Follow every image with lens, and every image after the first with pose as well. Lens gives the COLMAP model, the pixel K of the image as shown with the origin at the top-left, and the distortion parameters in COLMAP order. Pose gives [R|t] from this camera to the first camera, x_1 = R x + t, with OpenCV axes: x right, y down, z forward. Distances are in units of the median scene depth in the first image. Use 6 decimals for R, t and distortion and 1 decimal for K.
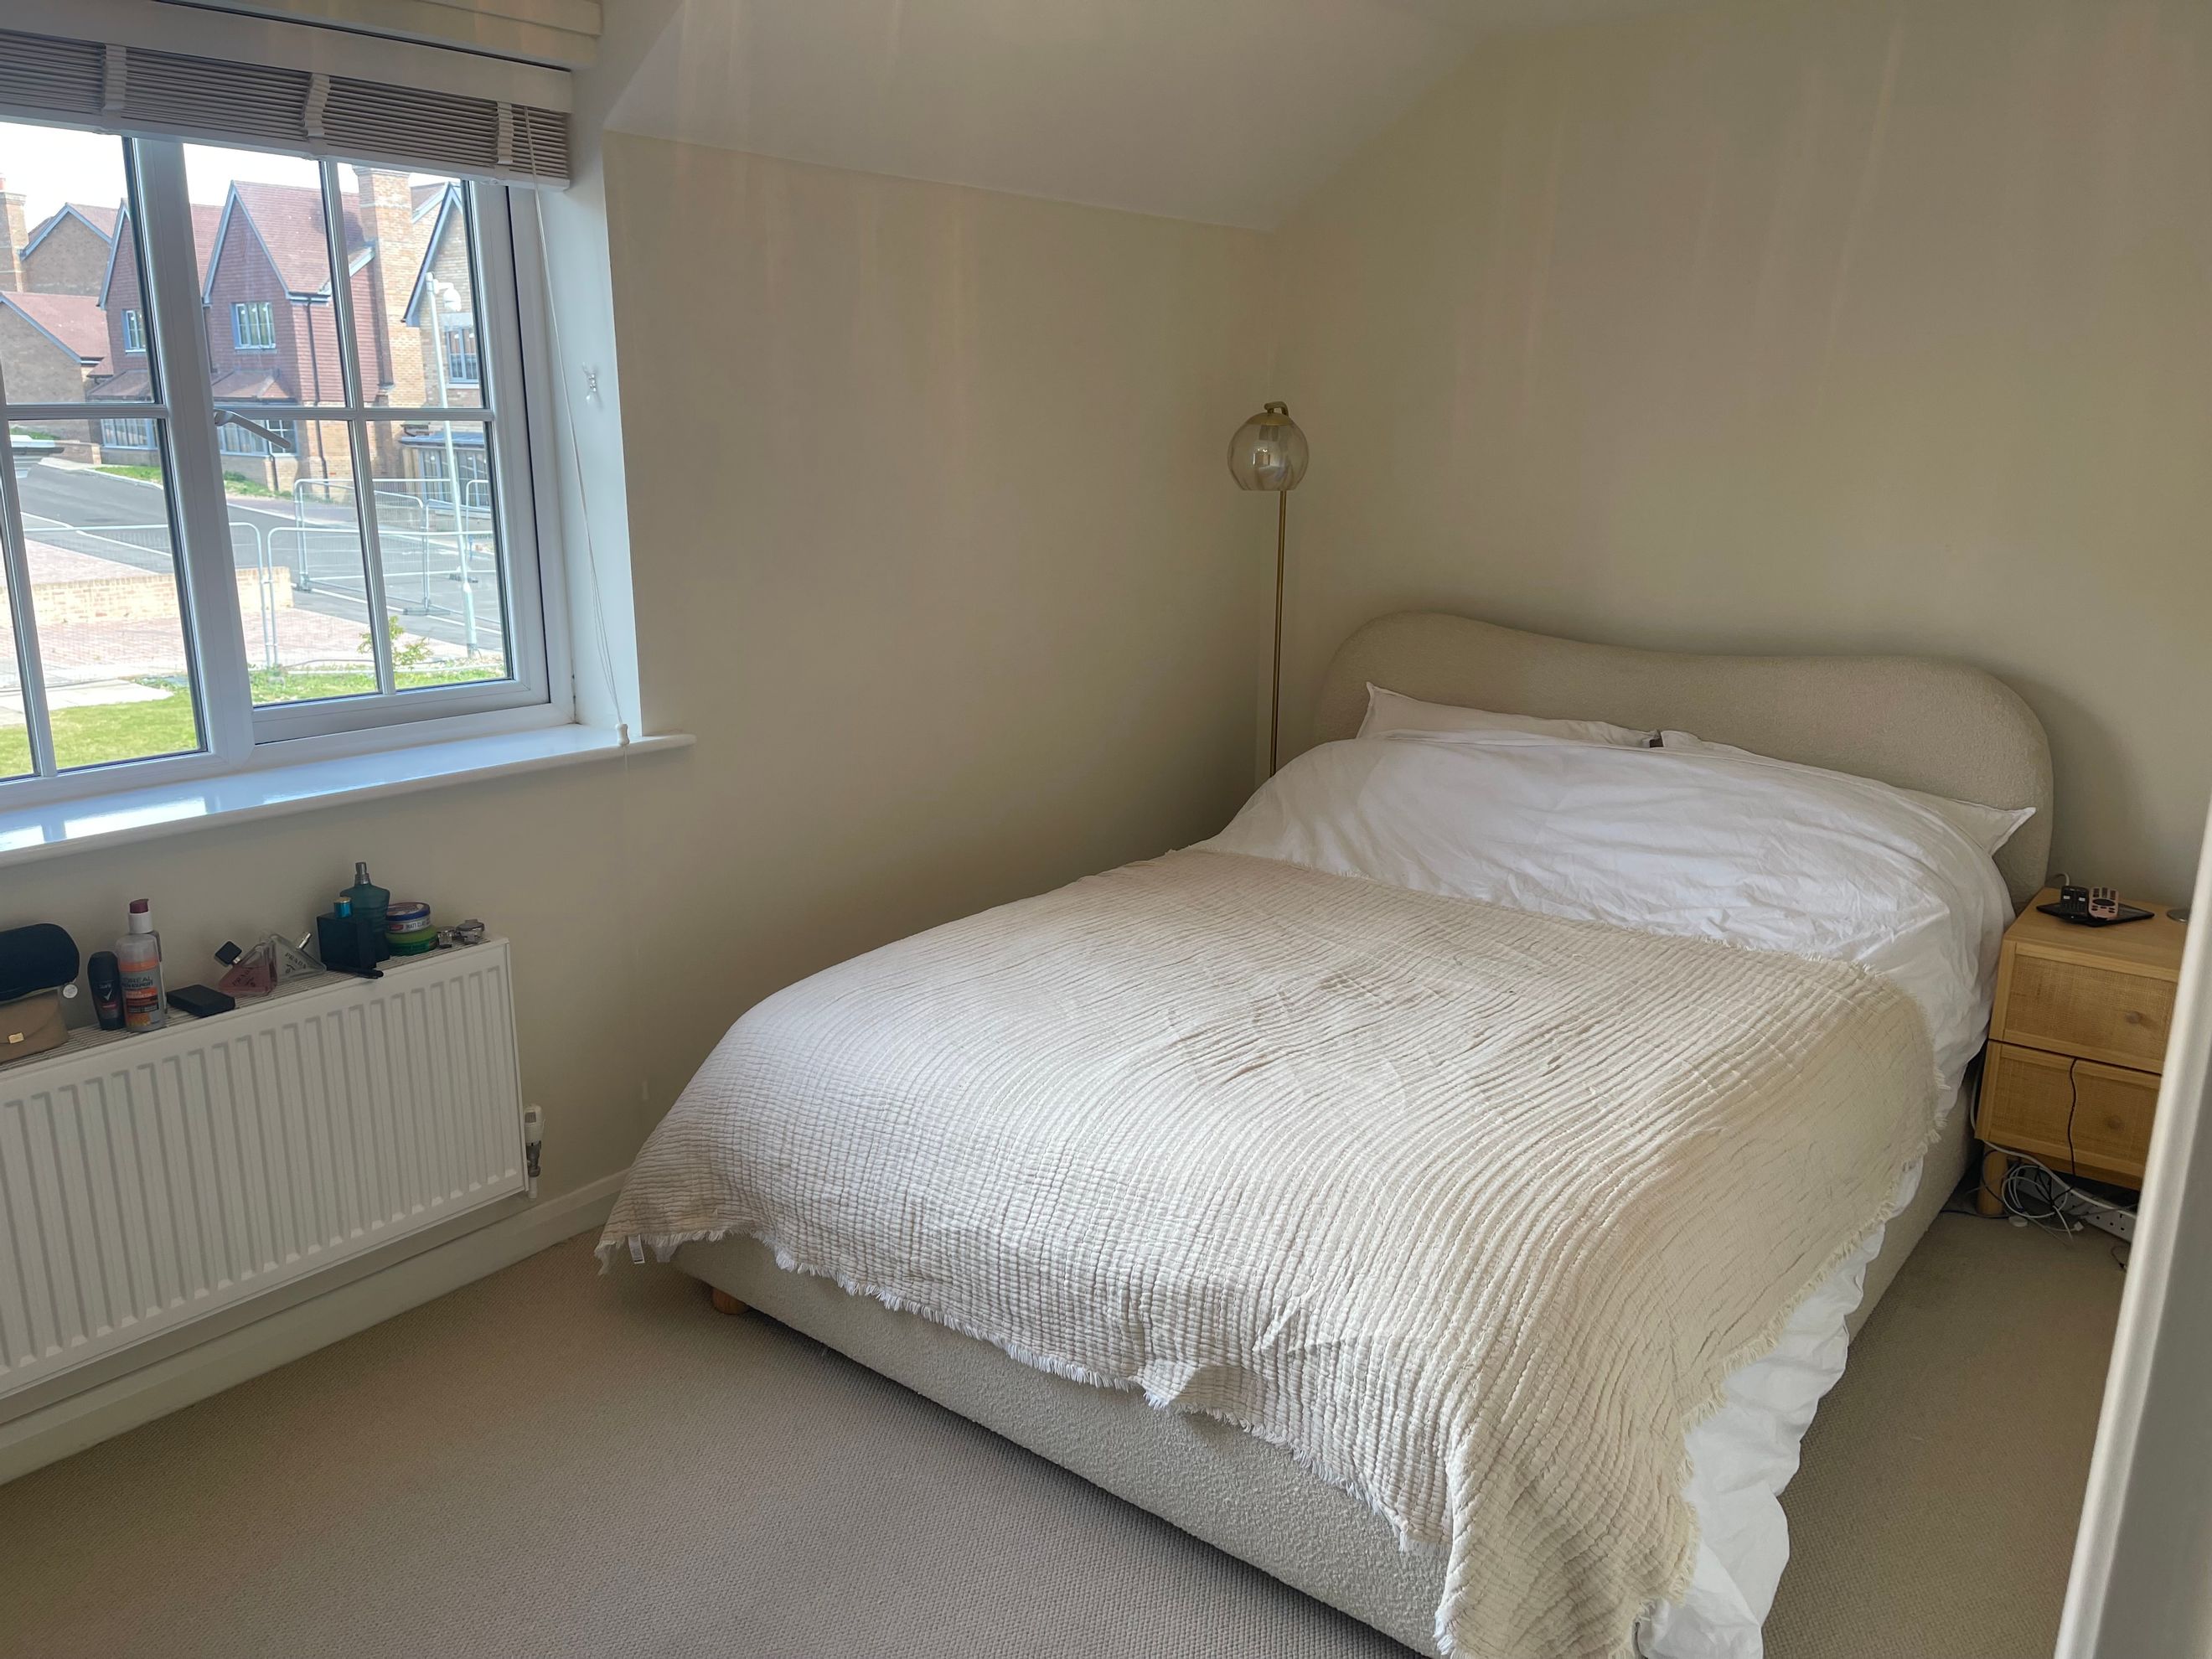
lens RADIAL K [[1579.1, 0, 1056.0], [0, 1579.1, 828.3], [0, 0, 1]] dist [0.063562, -0.091334]
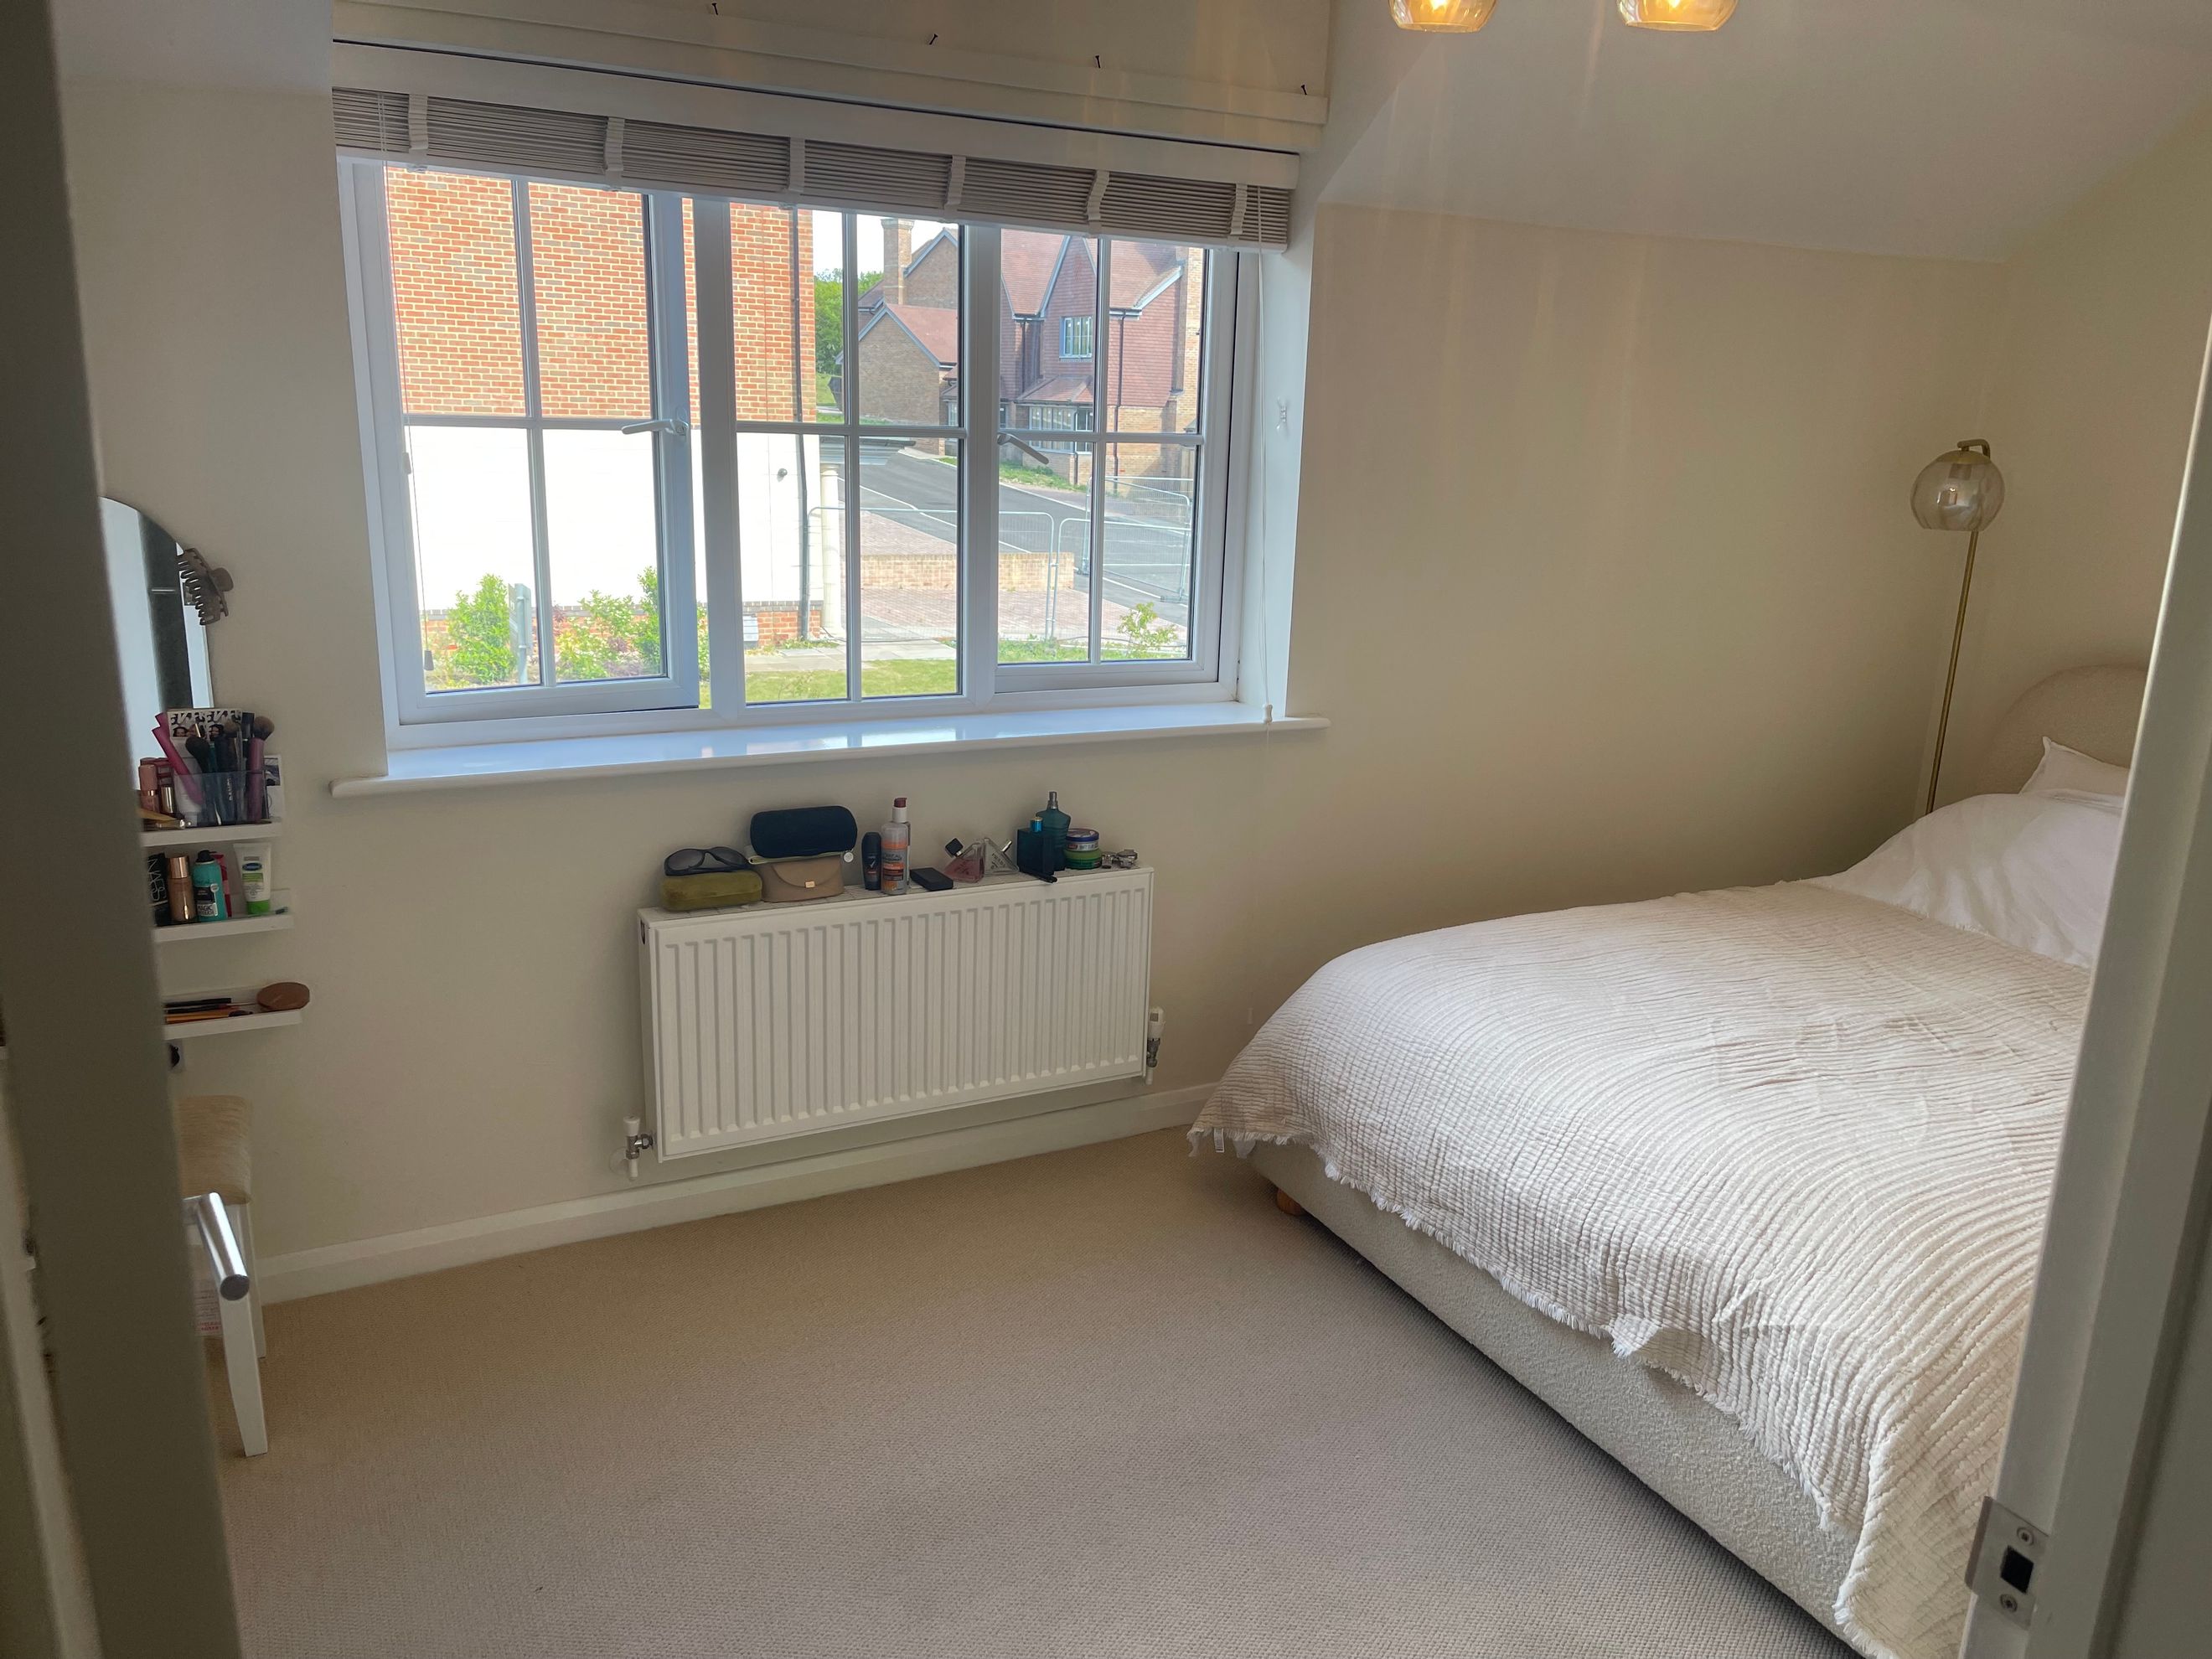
lens RADIAL K [[1639.2, 0, 1101.5], [0, 1639.2, 847.0], [0, 0, 1]] dist [0.068263, -0.089238]
pose [[0.903919, 0.129066, -0.407764, 0.144938], [-0.128288, 0.991302, 0.029383, 0.022557], [0.408010, 0.025751, 0.912614, -0.189113]]
